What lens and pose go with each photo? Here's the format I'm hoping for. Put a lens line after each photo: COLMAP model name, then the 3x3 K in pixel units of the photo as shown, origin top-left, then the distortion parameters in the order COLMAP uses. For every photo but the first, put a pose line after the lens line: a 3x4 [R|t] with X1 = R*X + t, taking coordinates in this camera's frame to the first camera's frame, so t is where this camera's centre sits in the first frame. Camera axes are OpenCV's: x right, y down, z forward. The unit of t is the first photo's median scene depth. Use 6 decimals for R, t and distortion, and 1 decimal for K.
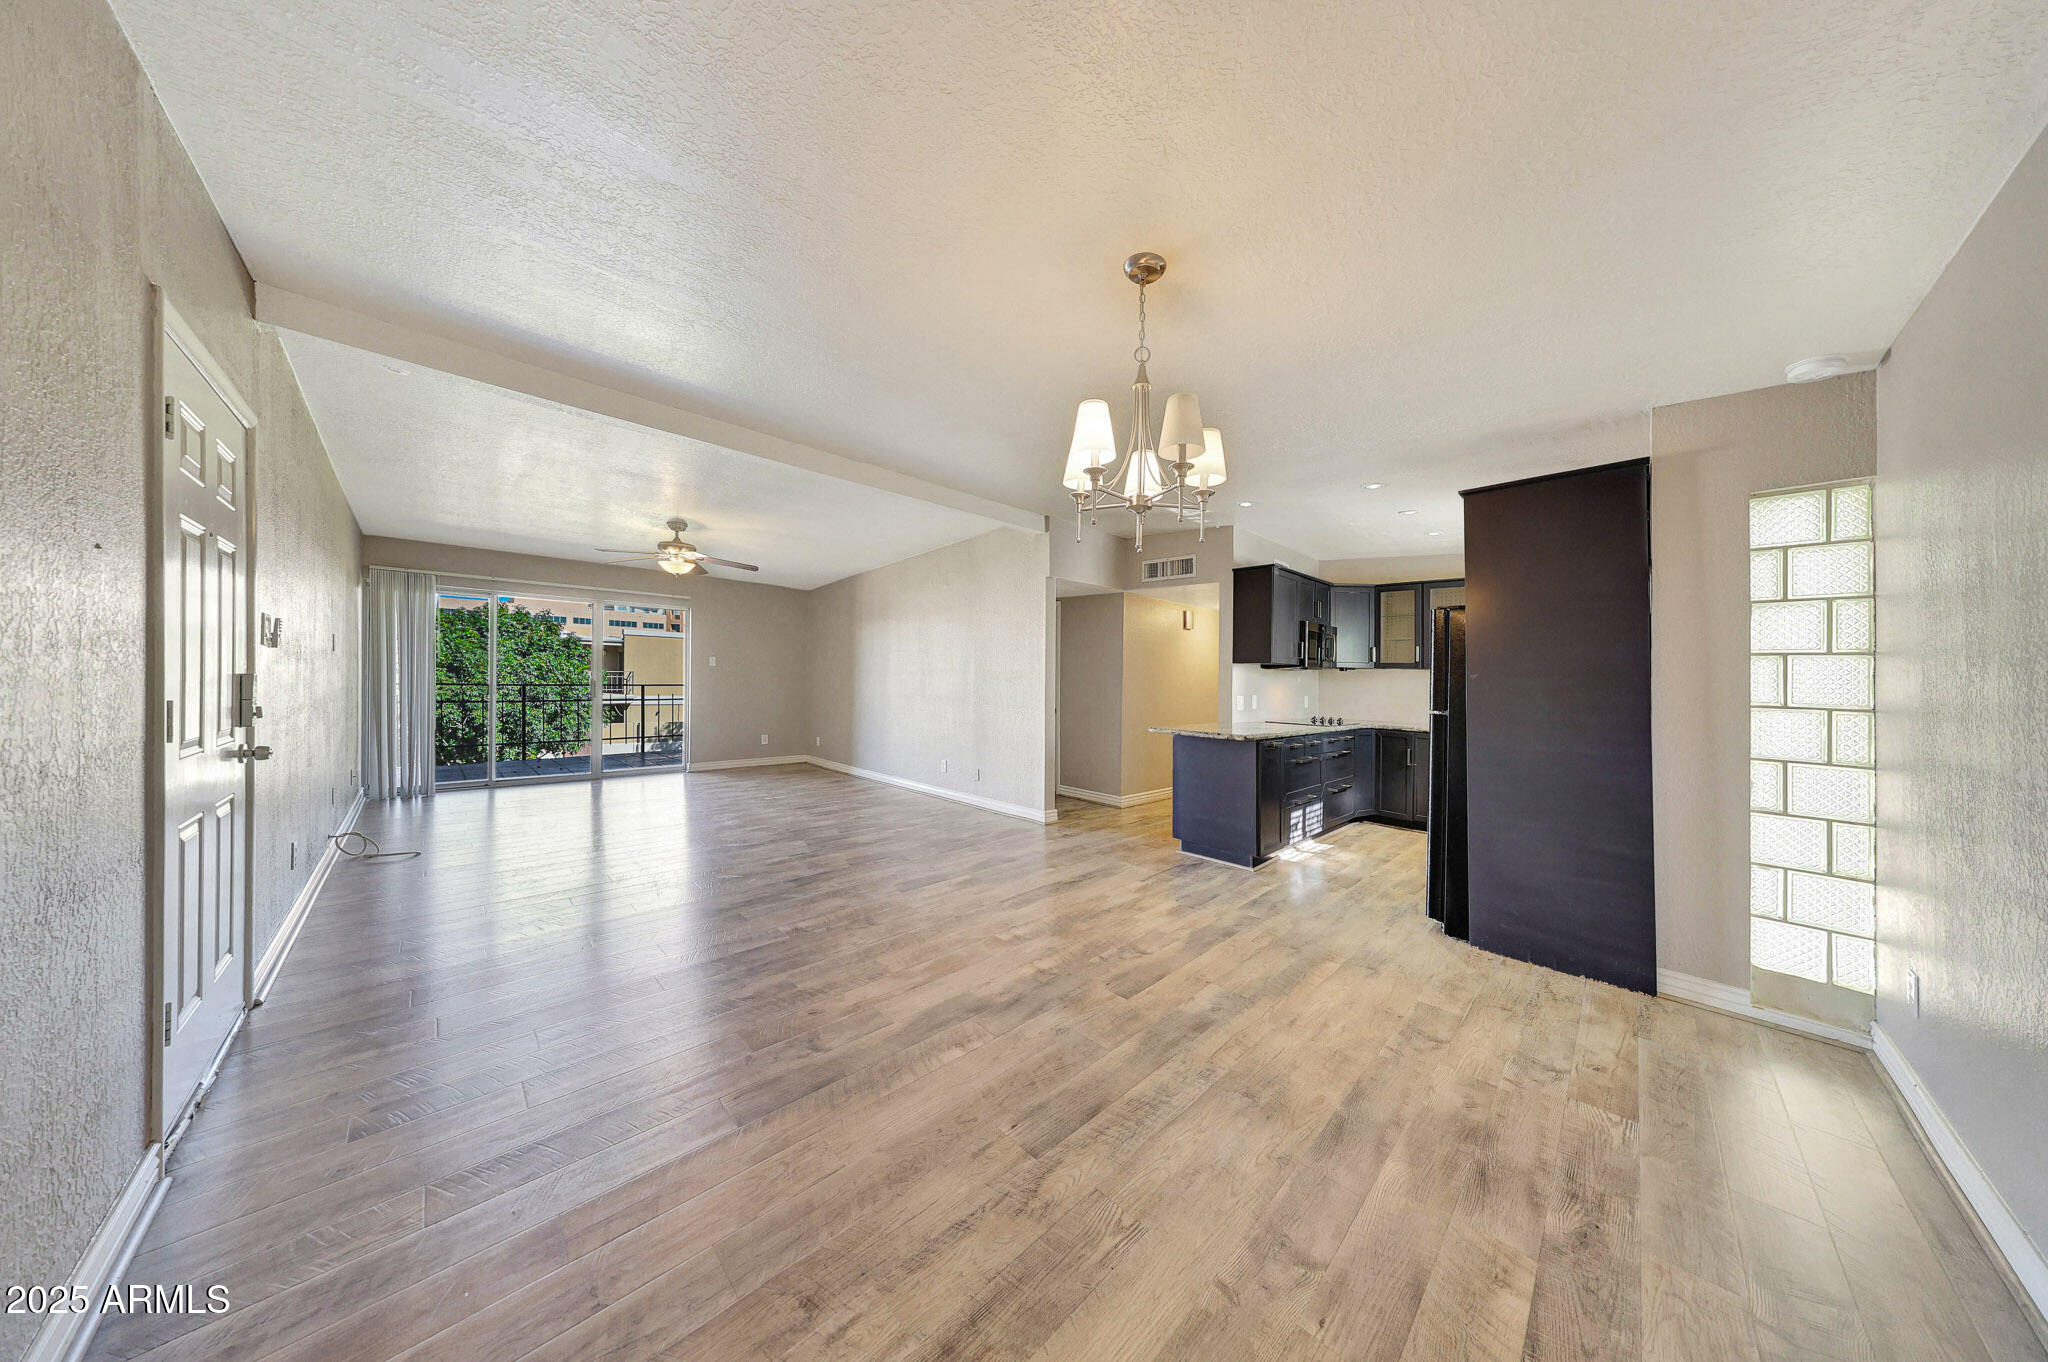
lens RADIAL K [[608.3, 0, 1012.6], [0, 608.3, 673.2], [0, 0, 1]] dist [0.003006, 0.000282]
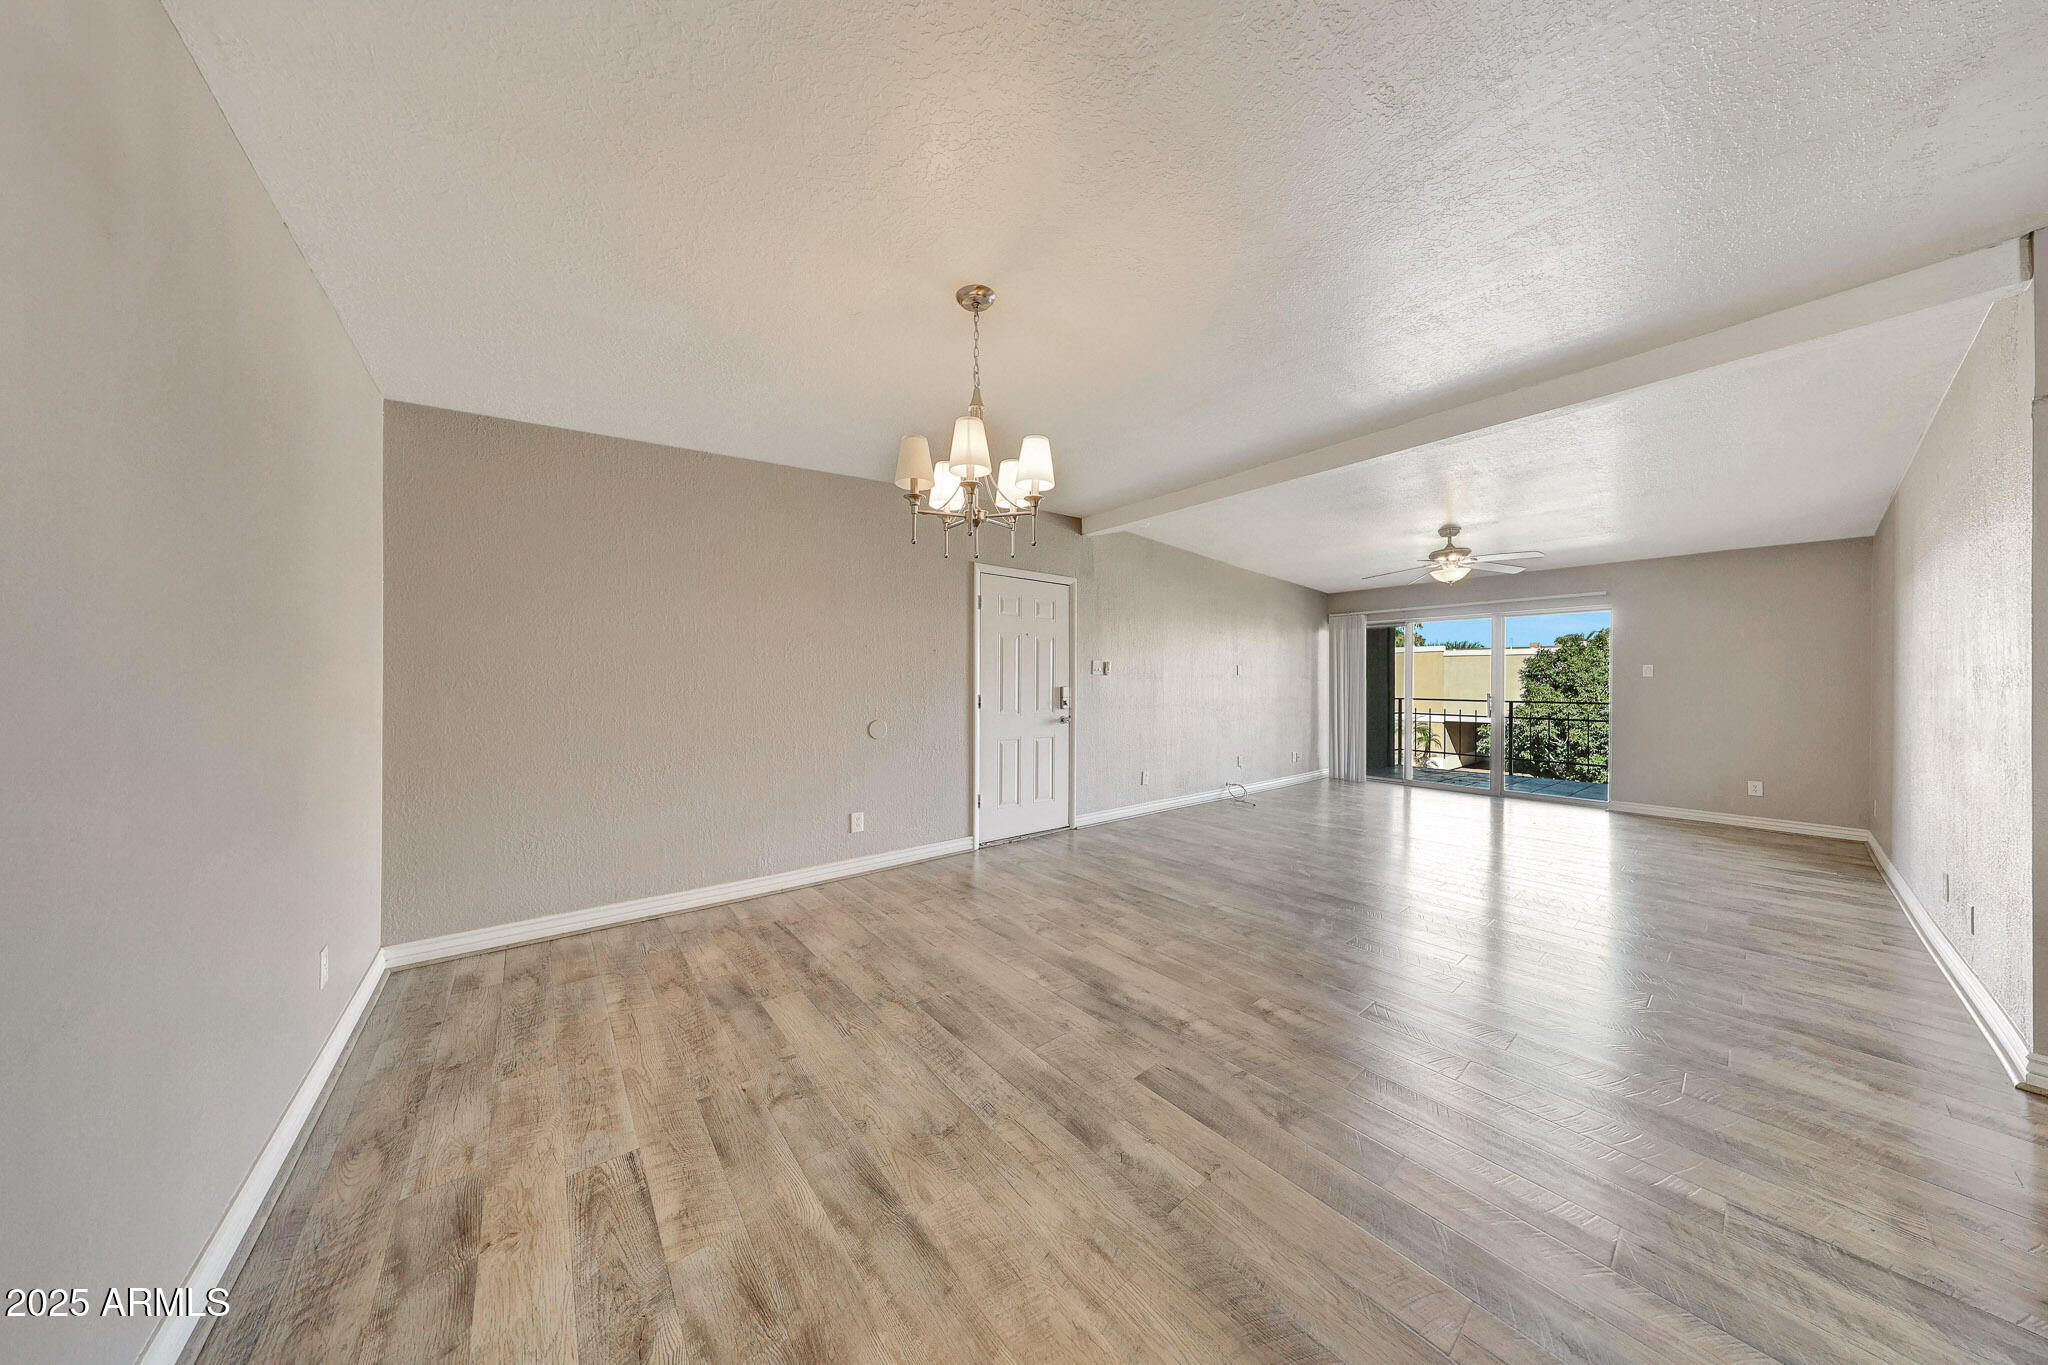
lens RADIAL K [[608.3, 0, 1022.3], [0, 608.3, 685.4], [0, 0, 1]] dist [0.003006, 0.000282]
pose [[-0.087548, -0.018552, -0.995988, 1.109294], [0.001735, 0.999822, -0.018776, 0.038493], [0.996159, -0.003372, -0.087500, 1.021016]]
